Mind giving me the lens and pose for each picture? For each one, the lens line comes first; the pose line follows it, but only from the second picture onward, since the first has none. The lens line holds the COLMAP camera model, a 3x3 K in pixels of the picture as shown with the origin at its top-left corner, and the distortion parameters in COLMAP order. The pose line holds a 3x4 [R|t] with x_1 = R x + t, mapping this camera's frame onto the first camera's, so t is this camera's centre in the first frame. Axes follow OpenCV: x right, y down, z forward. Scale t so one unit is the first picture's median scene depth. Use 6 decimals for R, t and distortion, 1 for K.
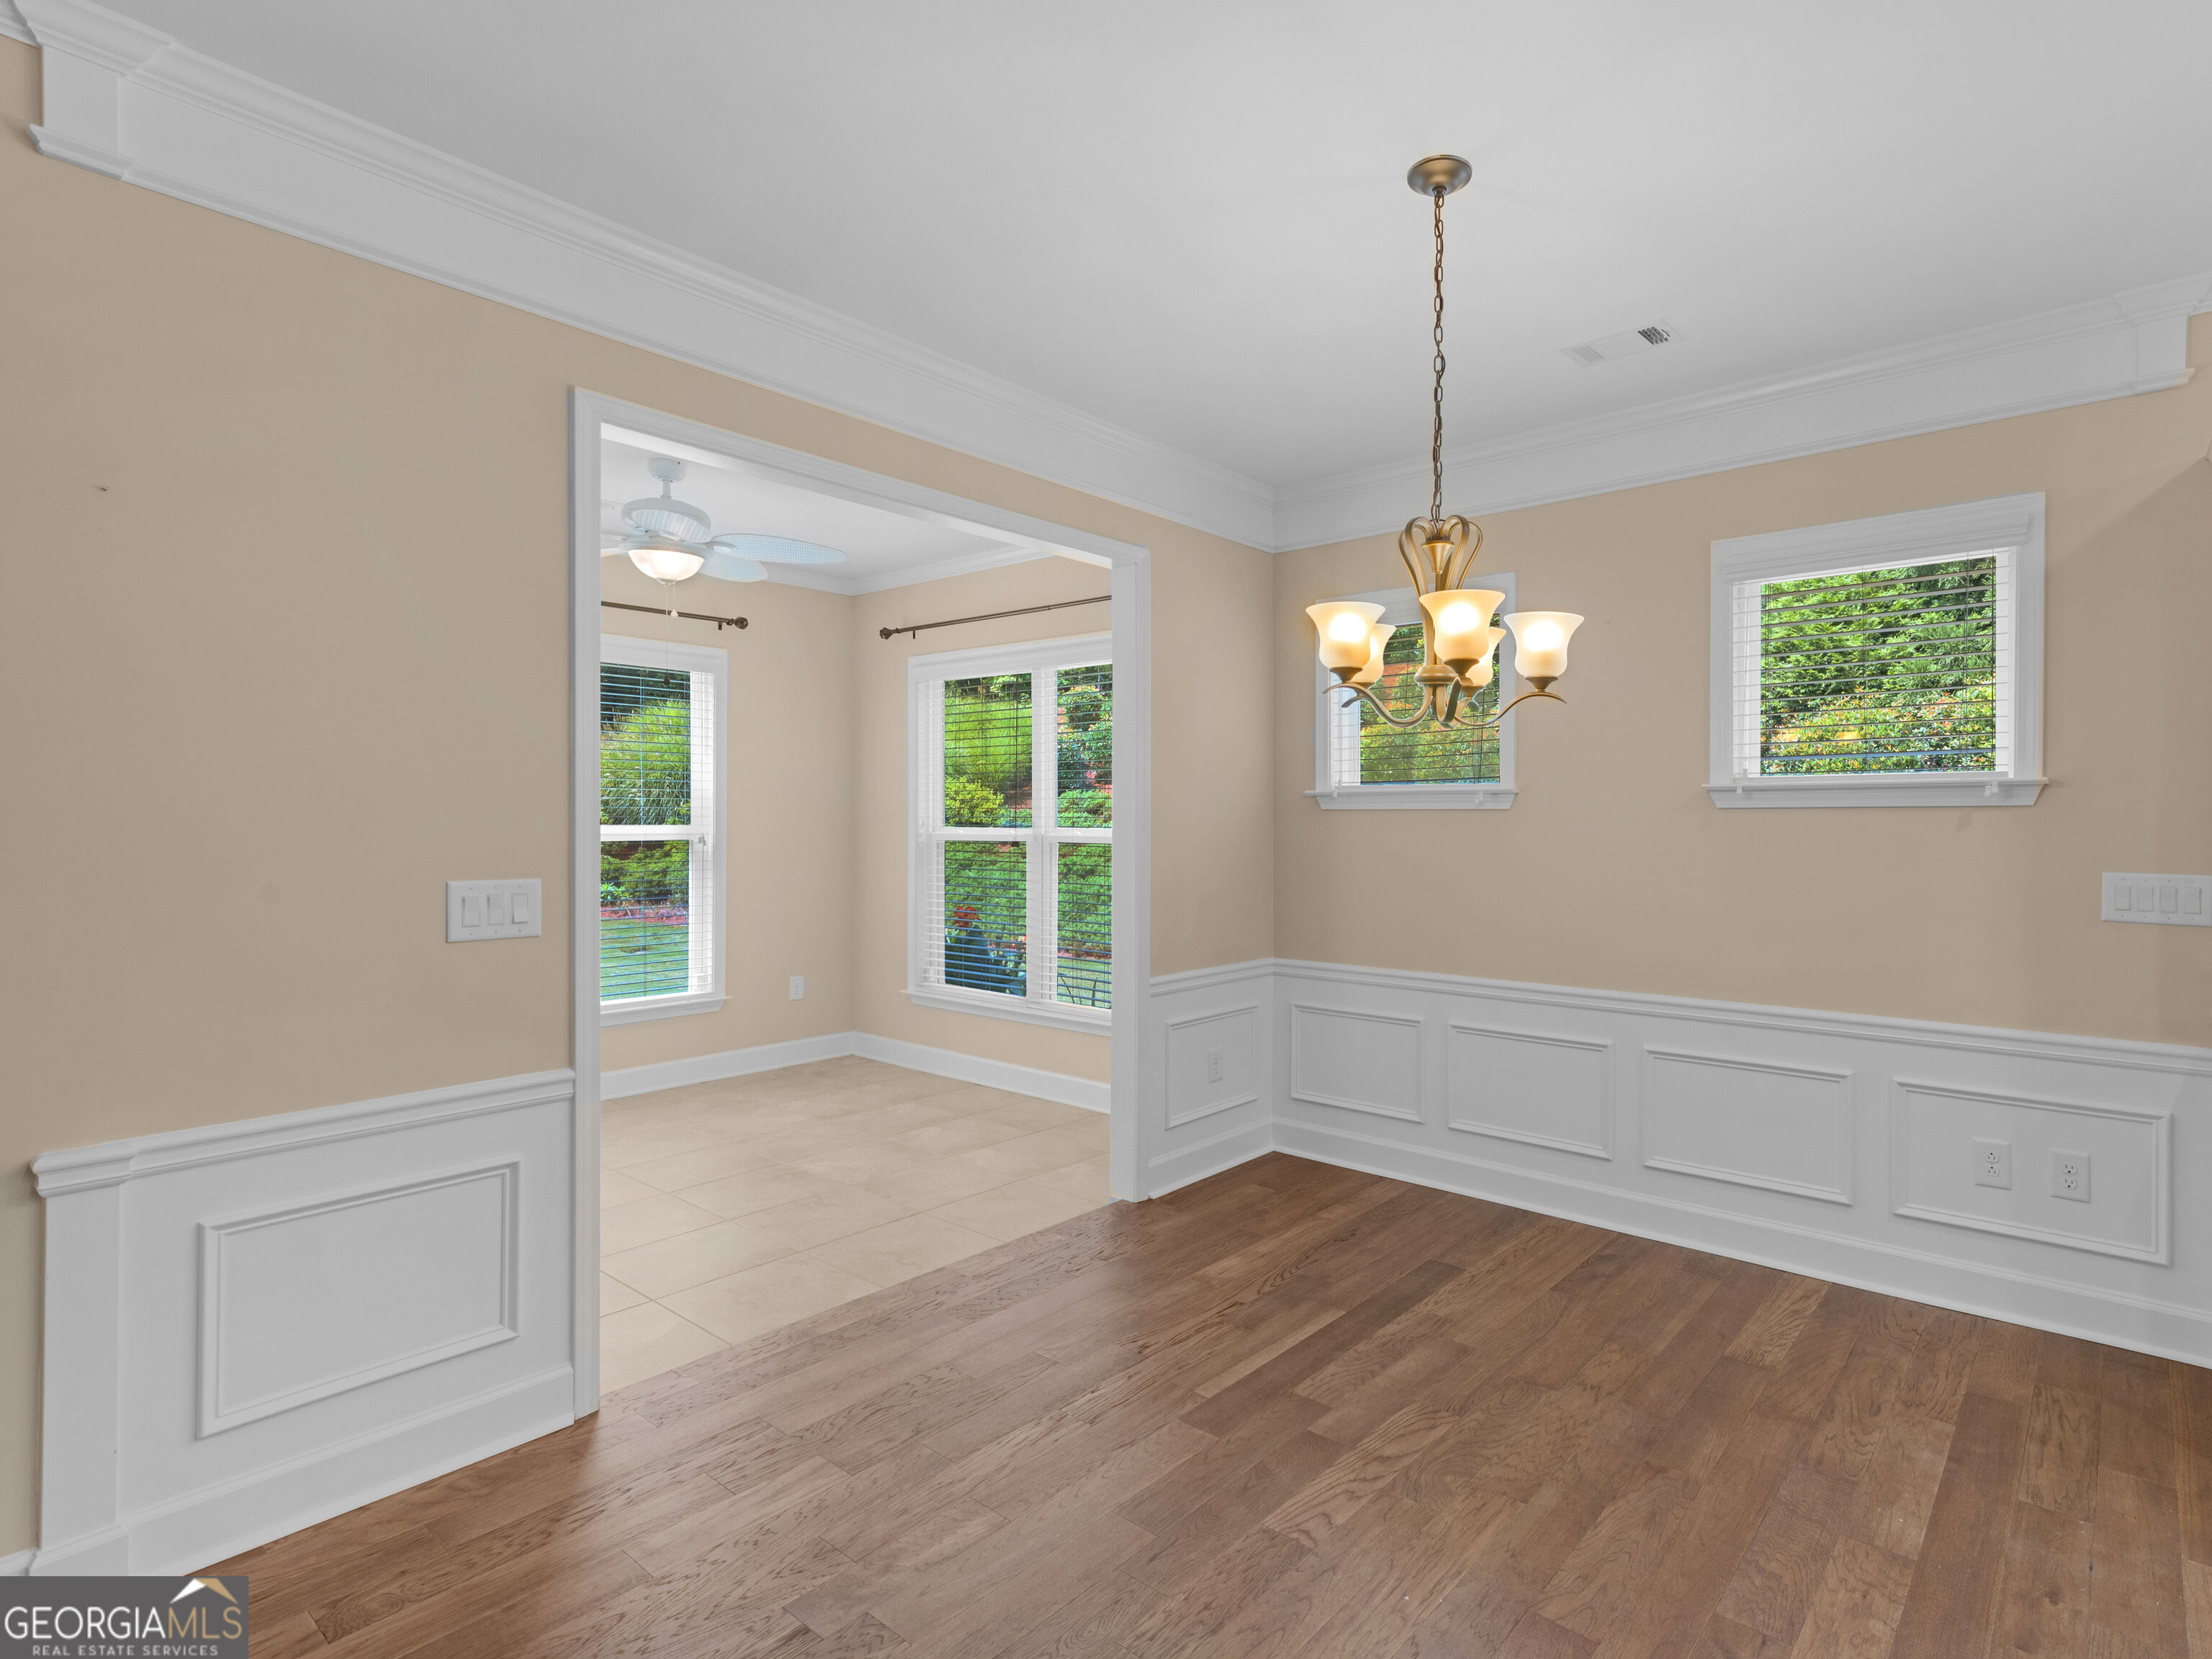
lens RADIAL K [[1108.9, 0, 1229.2], [0, 1108.9, 815.5], [0, 0, 1]] dist [0.013915, -0.001155]
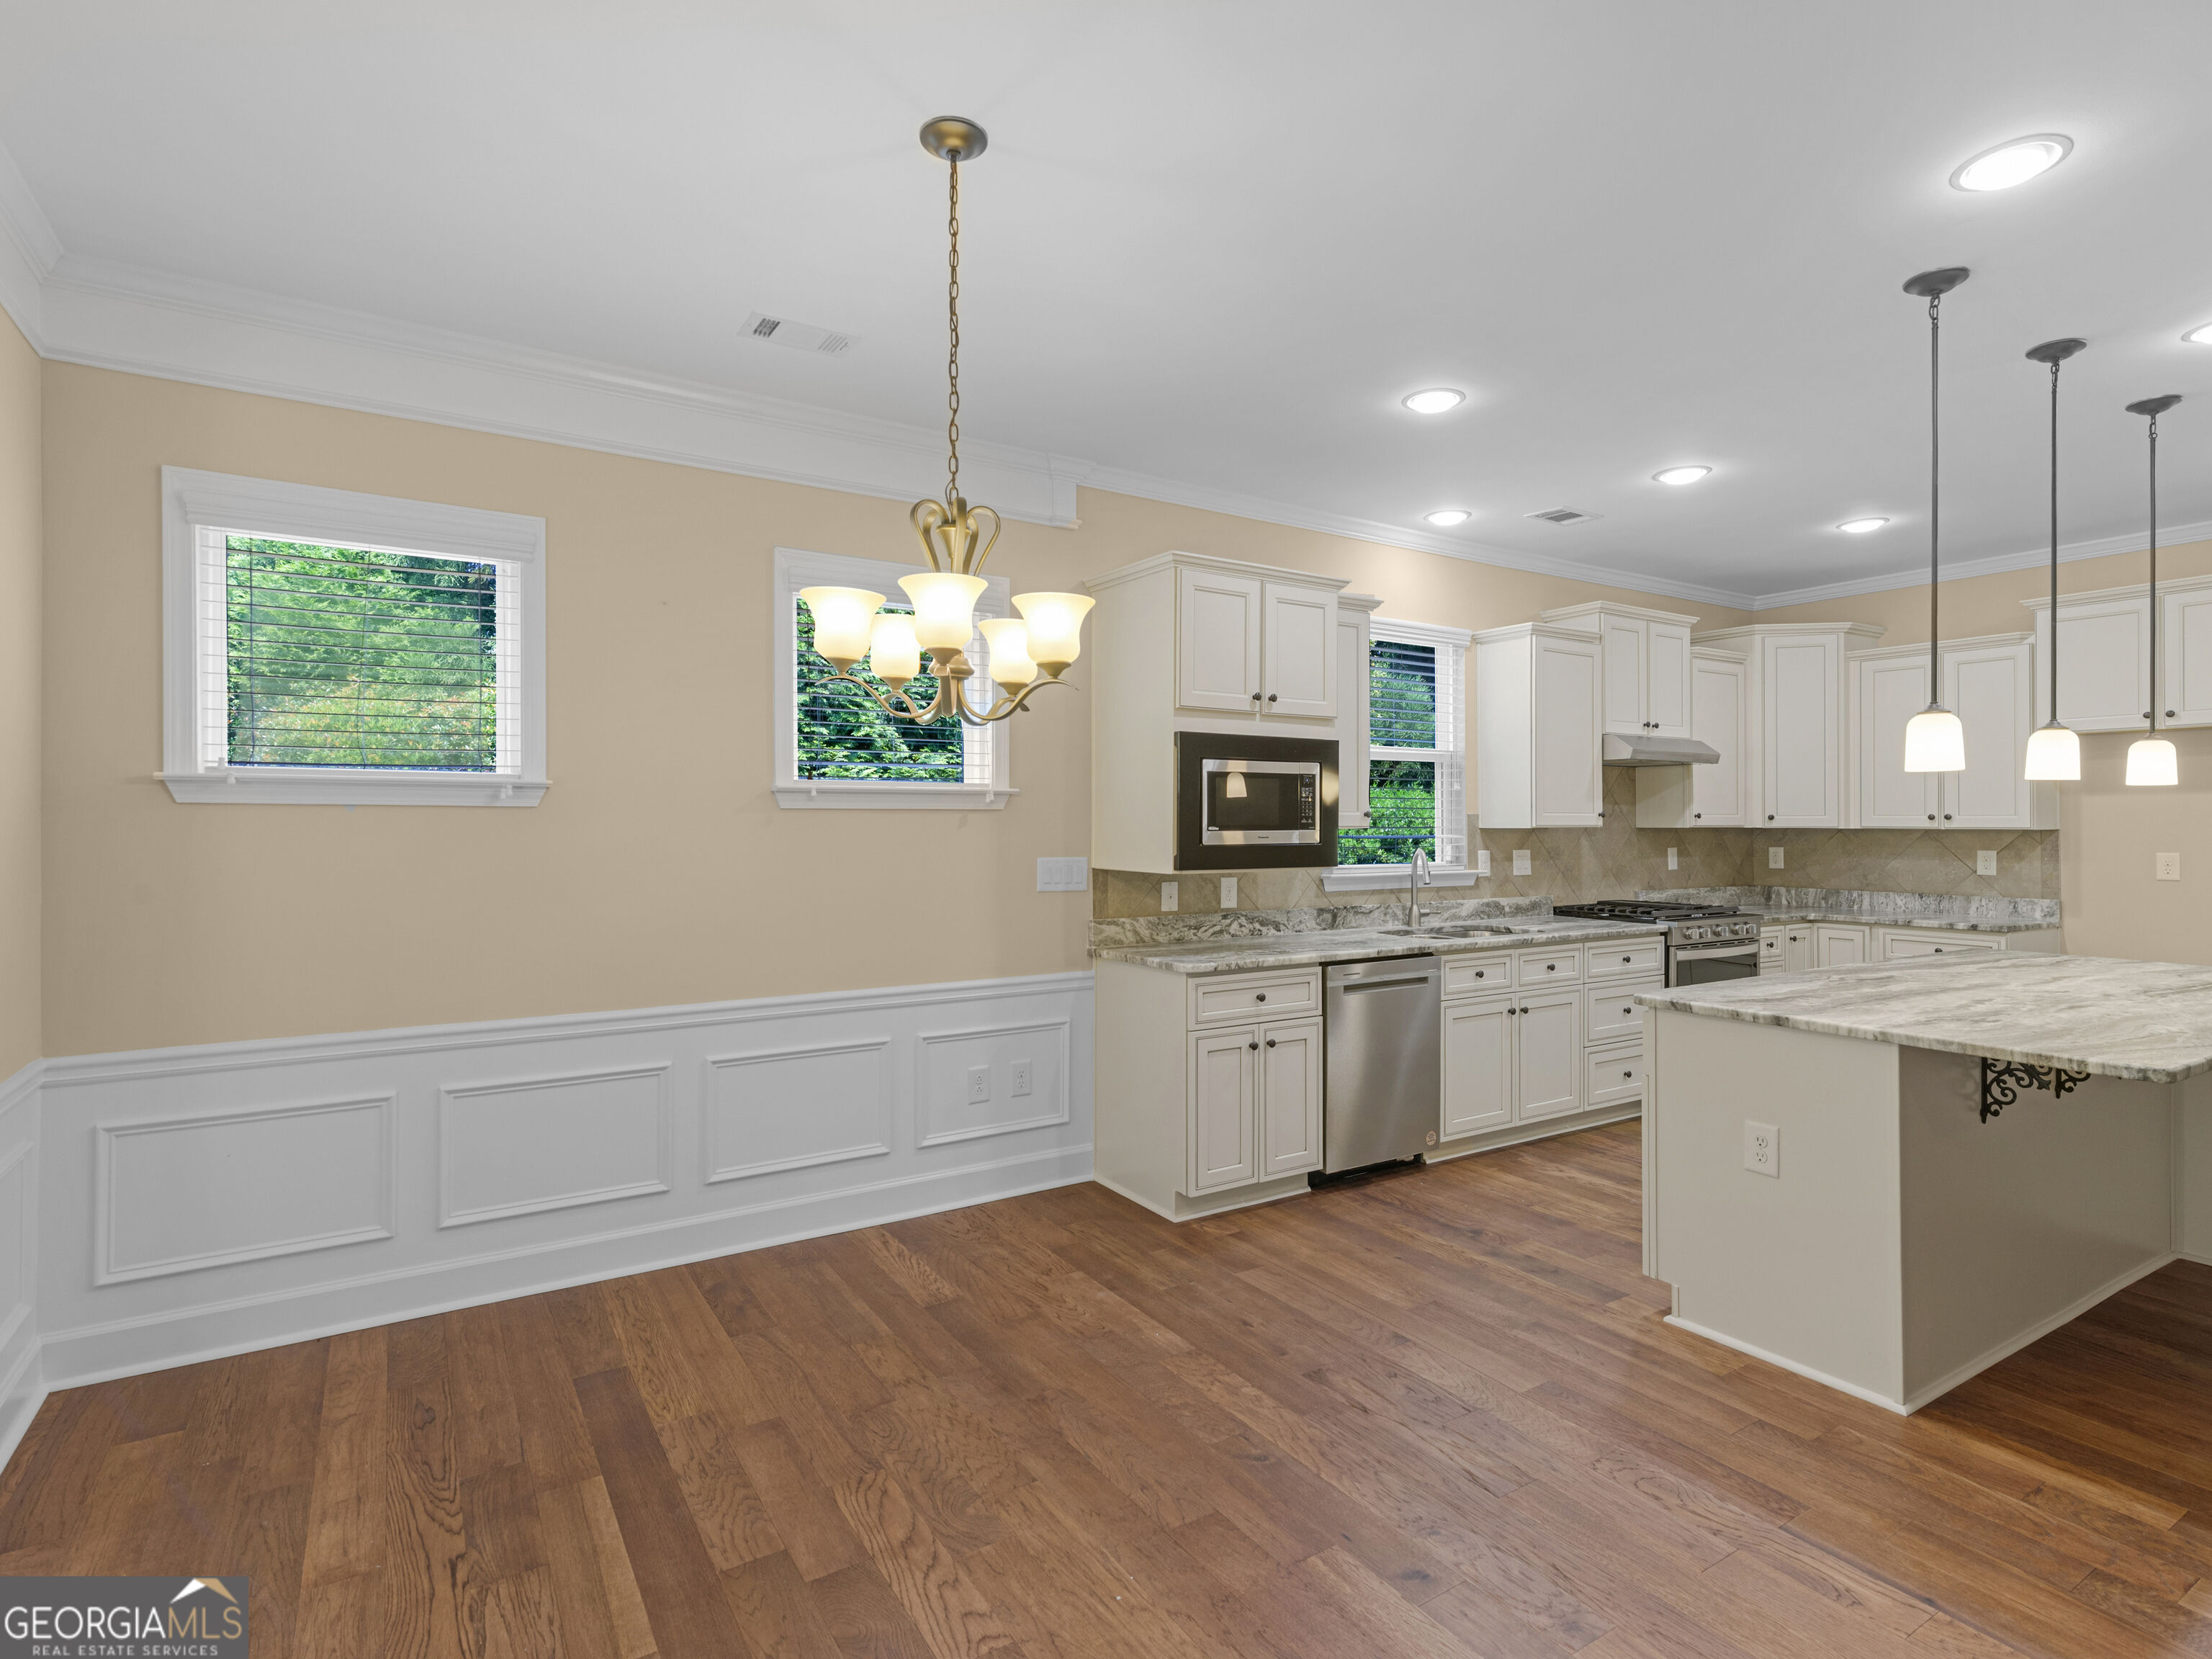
lens RADIAL K [[1123.8, 0, 1118.6], [0, 1123.8, 823.9], [0, 0, 1]] dist [0.016529, -0.000566]
pose [[0.331184, -0.003425, 0.943560, -0.457386], [-0.005135, 0.999972, 0.005432, 0.000180], [-0.943552, -0.006644, 0.331157, 0.382894]]
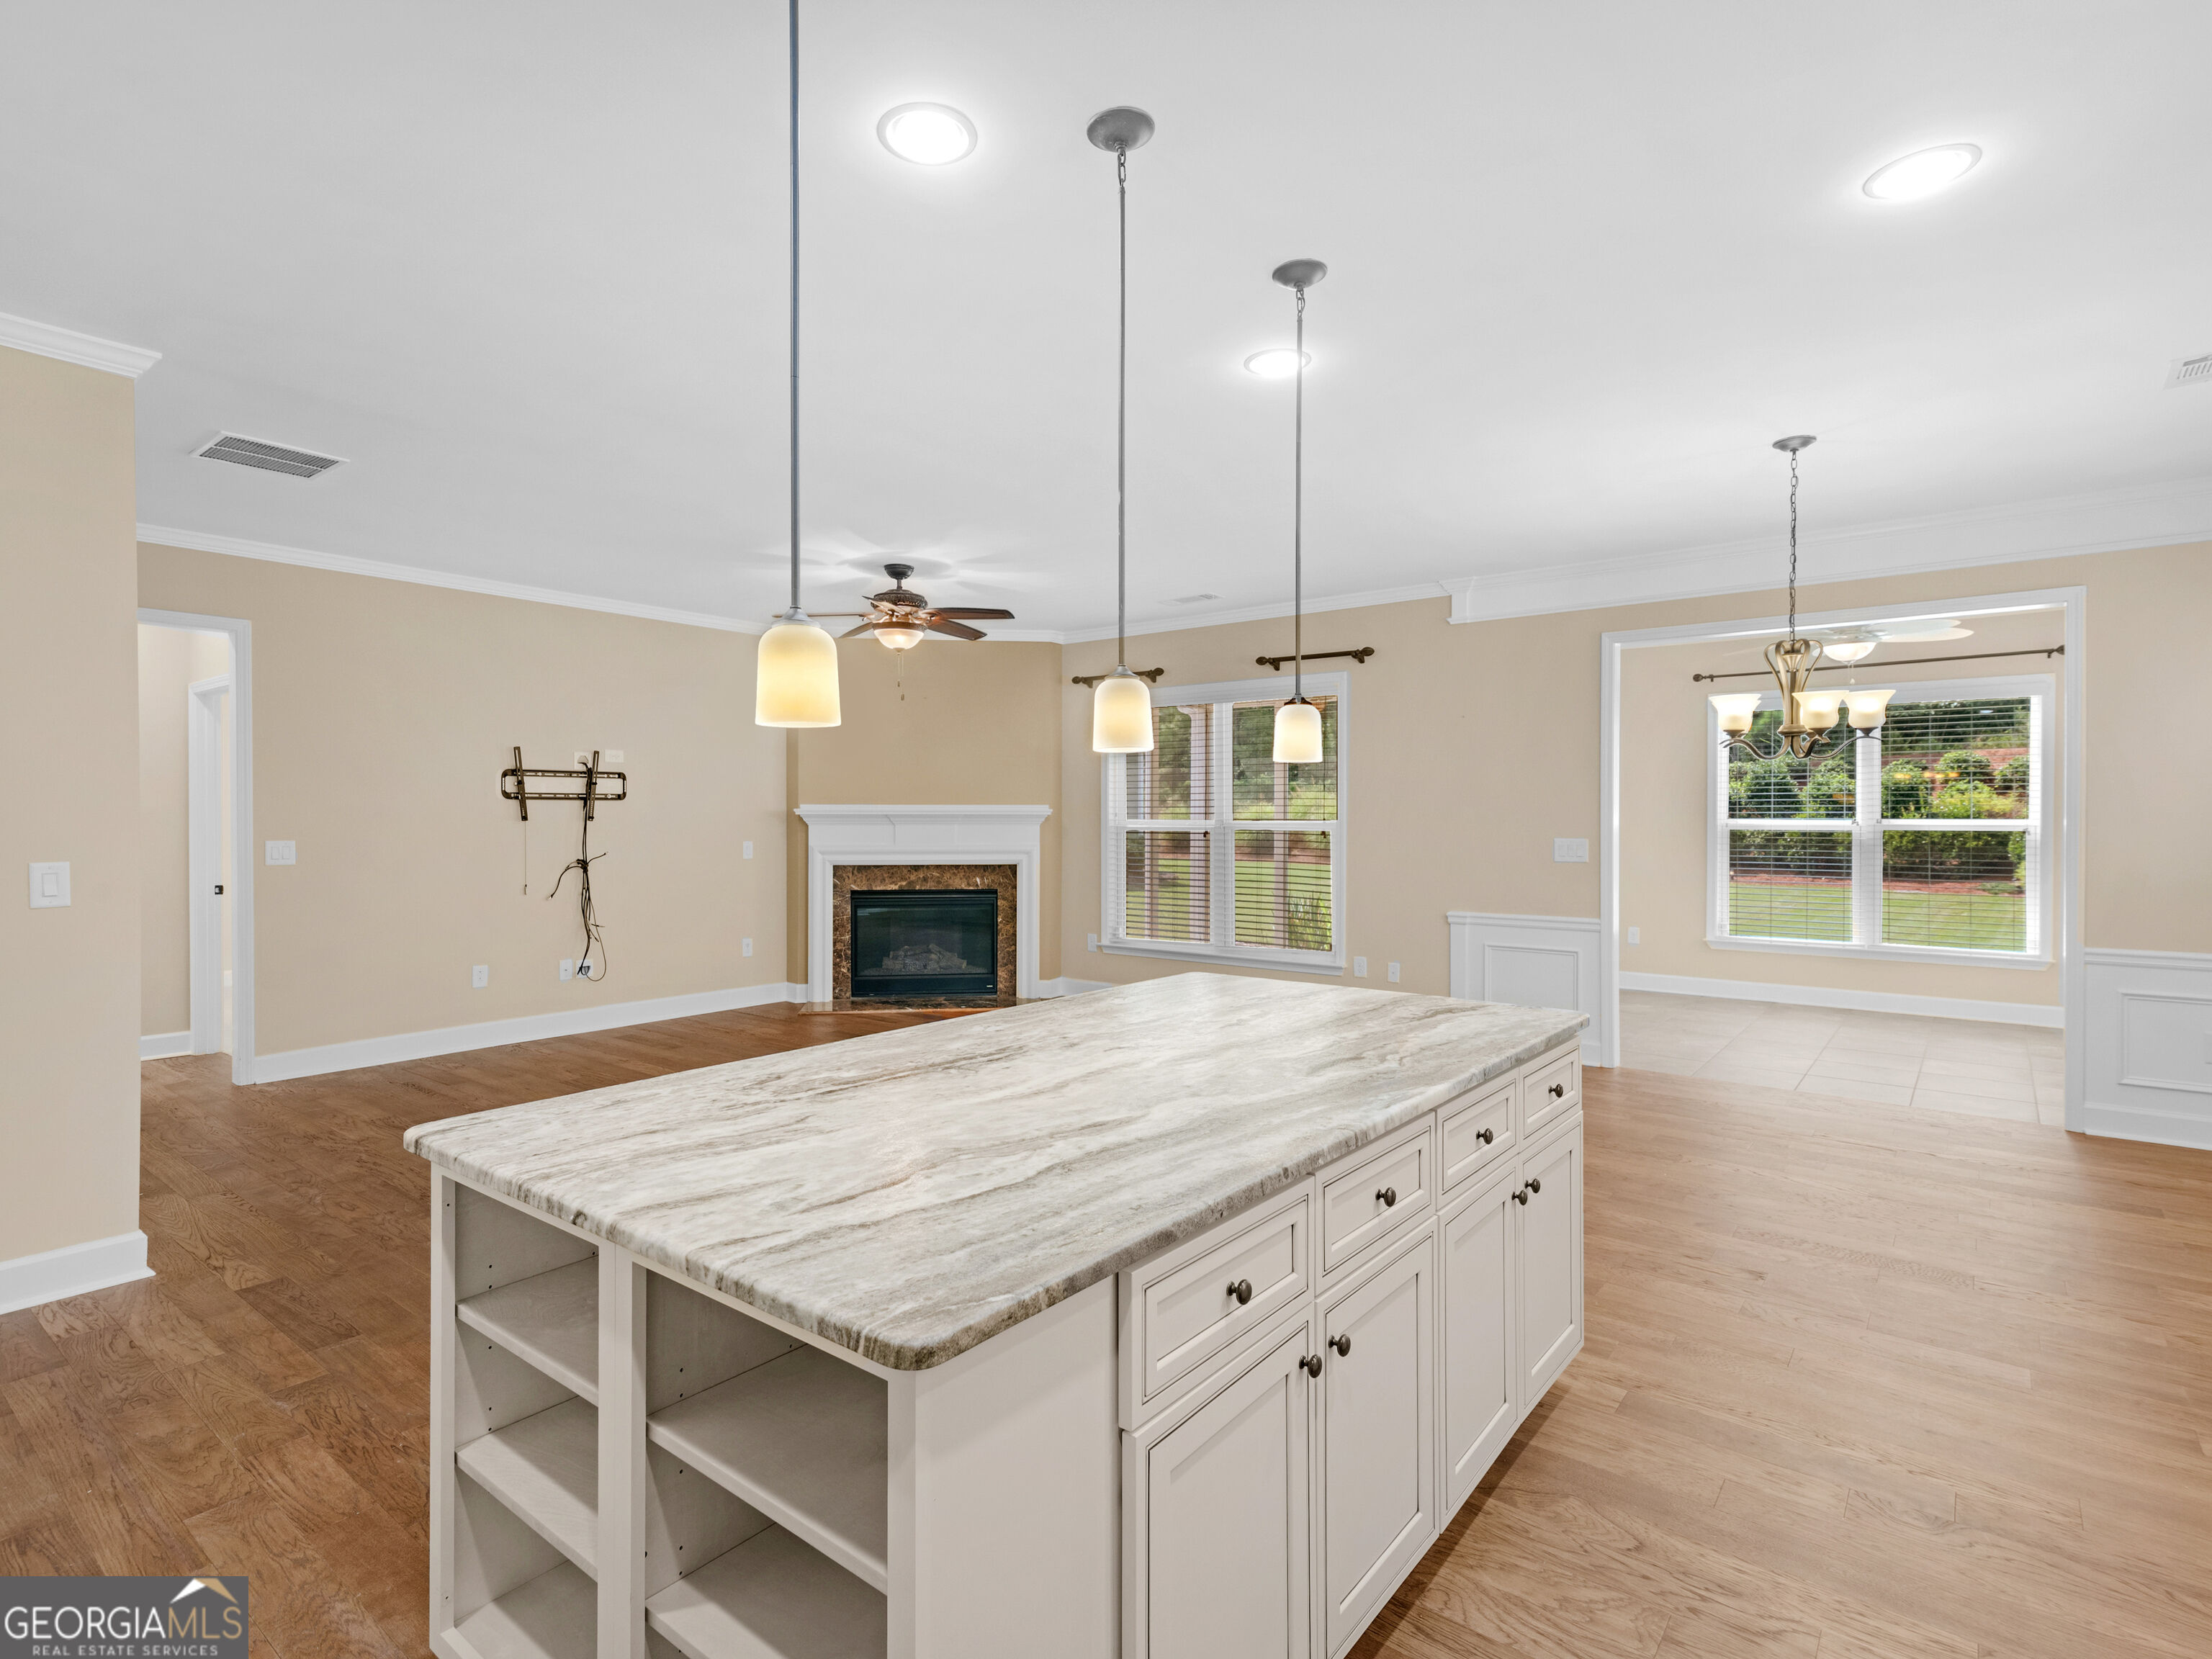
lens RADIAL K [[1130.2, 0, 1090.1], [0, 1130.2, 828.1], [0, 0, 1]] dist [0.019865, -0.000452]
pose [[-0.000509, 0.009054, -0.999959, 1.362581], [0.004576, 0.999949, 0.009052, 0.003478], [0.999989, -0.004571, -0.000551, -0.067247]]
